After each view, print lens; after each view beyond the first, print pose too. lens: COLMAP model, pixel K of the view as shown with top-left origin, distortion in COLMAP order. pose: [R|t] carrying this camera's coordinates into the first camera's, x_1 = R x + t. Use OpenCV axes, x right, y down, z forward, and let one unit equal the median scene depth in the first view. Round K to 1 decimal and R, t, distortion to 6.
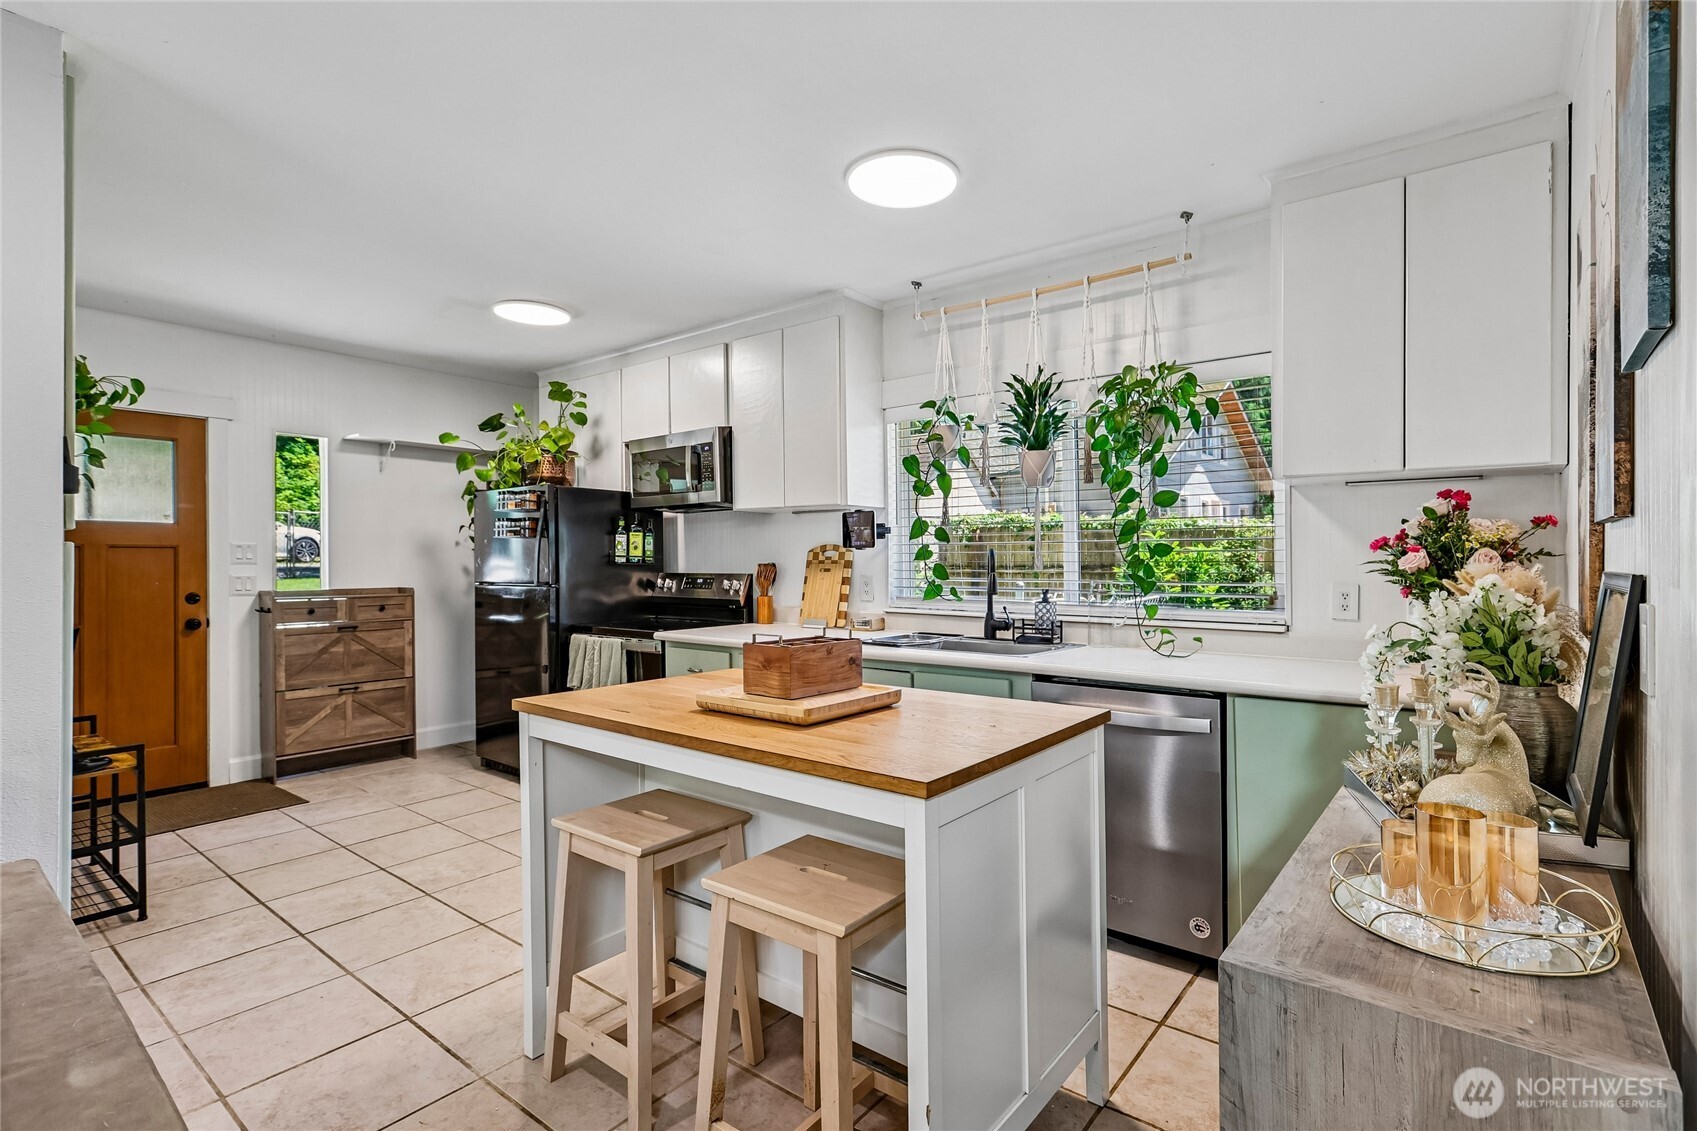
lens RADIAL K [[802.7, 0, 852.5], [0, 802.7, 564.3], [0, 0, 1]] dist [-0.011187, 0.001778]
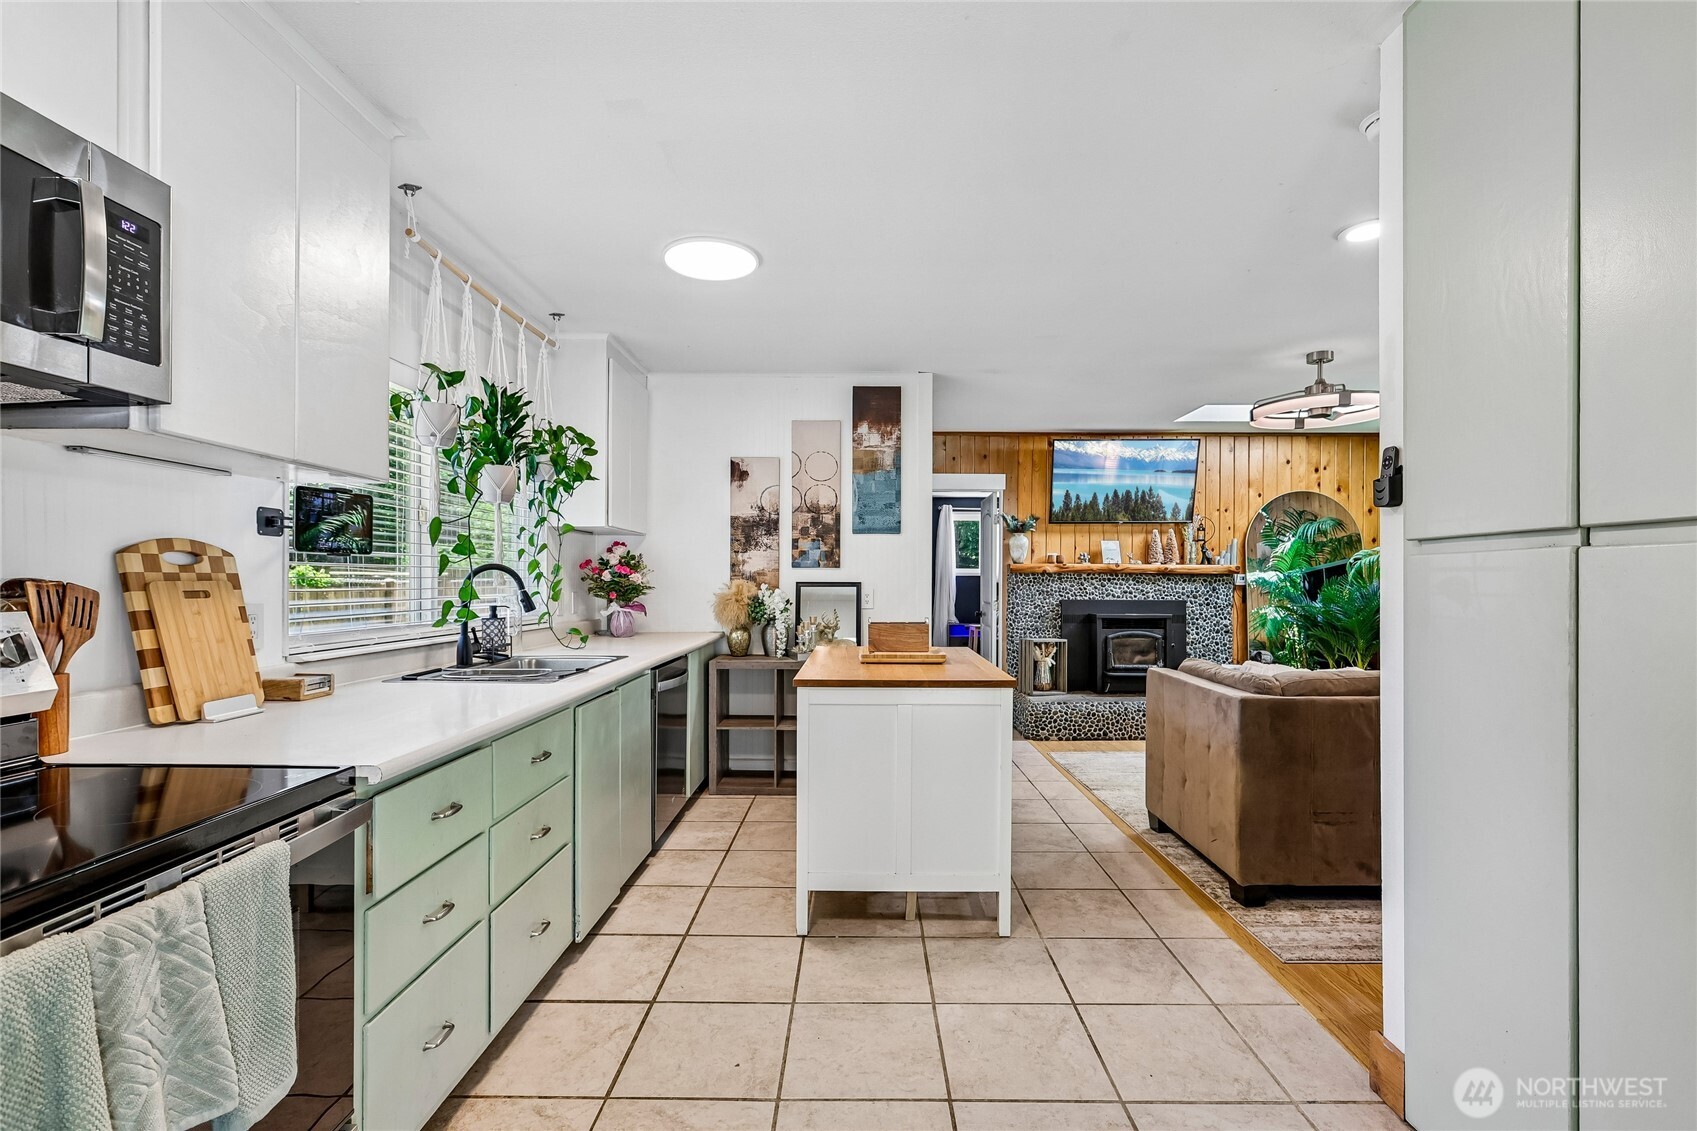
lens RADIAL K [[754.6, 0, 864.2], [0, 754.6, 592.4], [0, 0, 1]] dist [0.001858, 0.000102]
pose [[-0.622647, -0.014577, 0.782367, -0.718562], [0.000169, 0.999824, 0.018763, -0.002496], [-0.782503, 0.011815, -0.622535, 1.136394]]
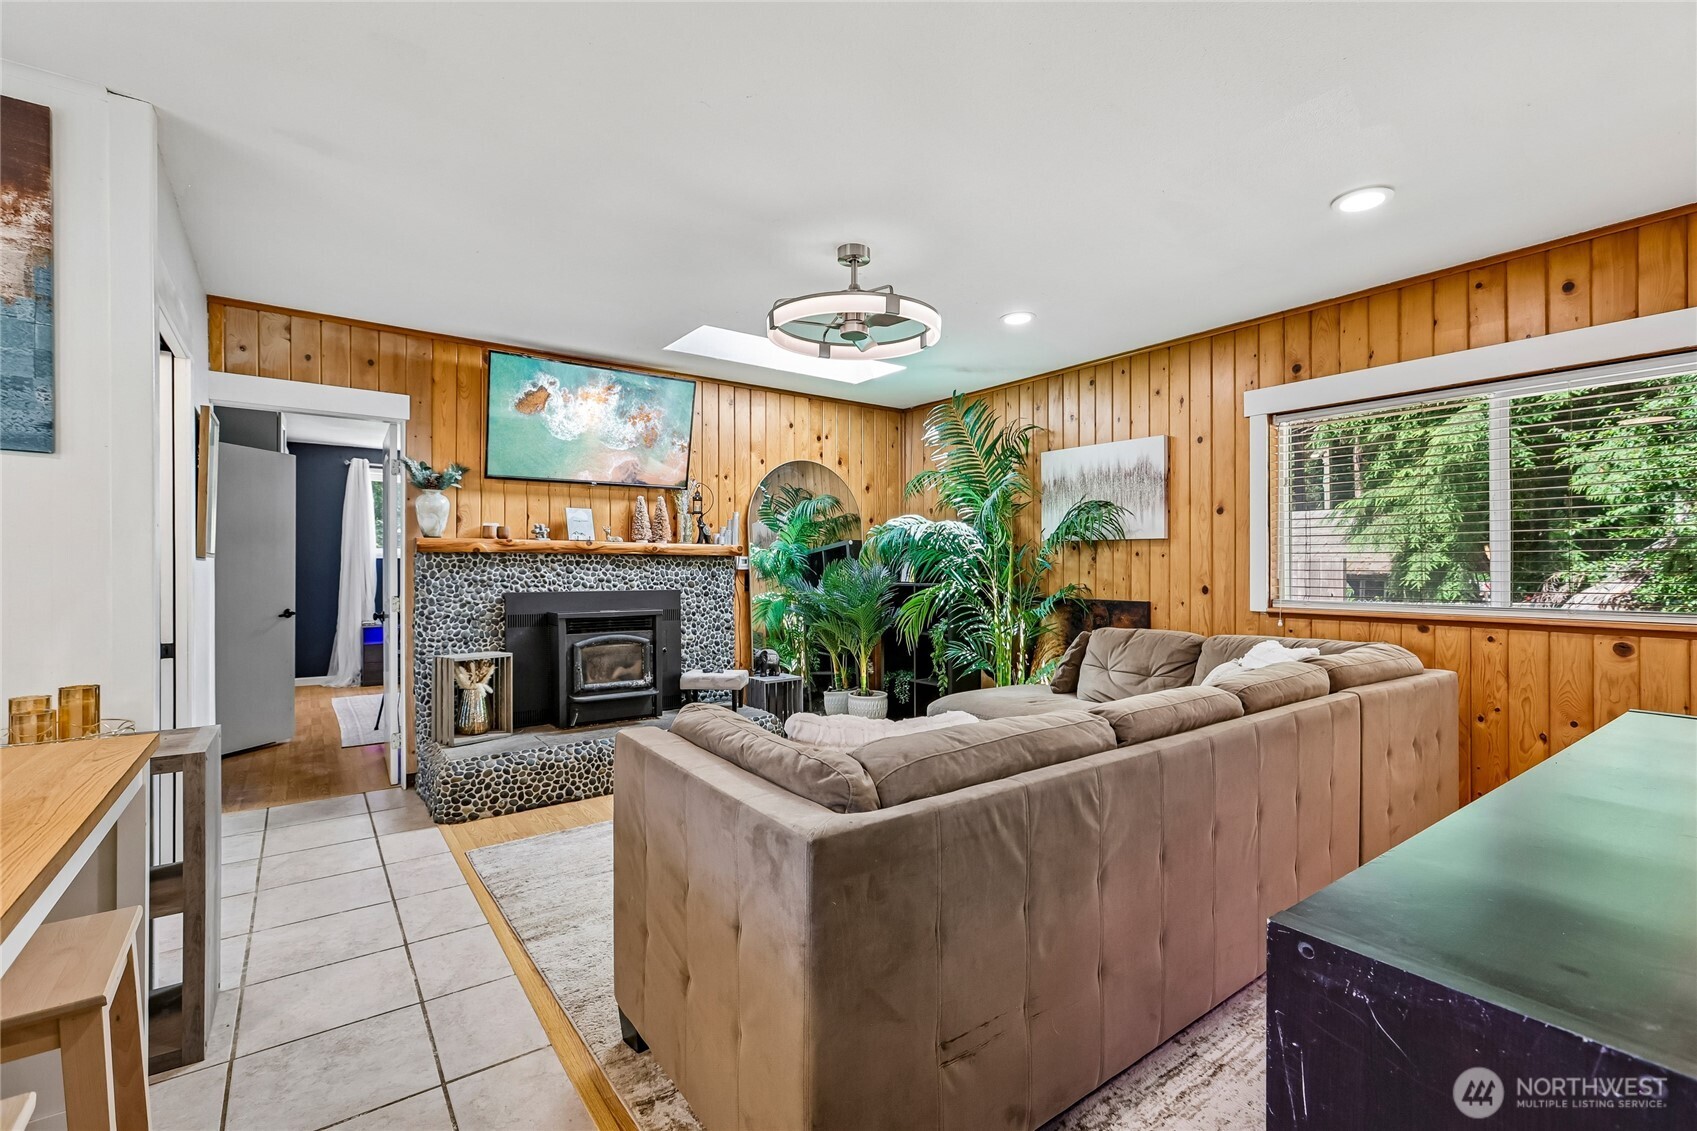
lens RADIAL K [[754.6, 0, 847.2], [0, 754.6, 572.6], [0, 0, 1]] dist [0.001858, 0.000102]
pose [[-0.962624, -0.005213, 0.270793, -0.452828], [-0.001575, 0.999906, 0.013650, -0.000874], [-0.270838, 0.012714, -0.962541, 0.655229]]
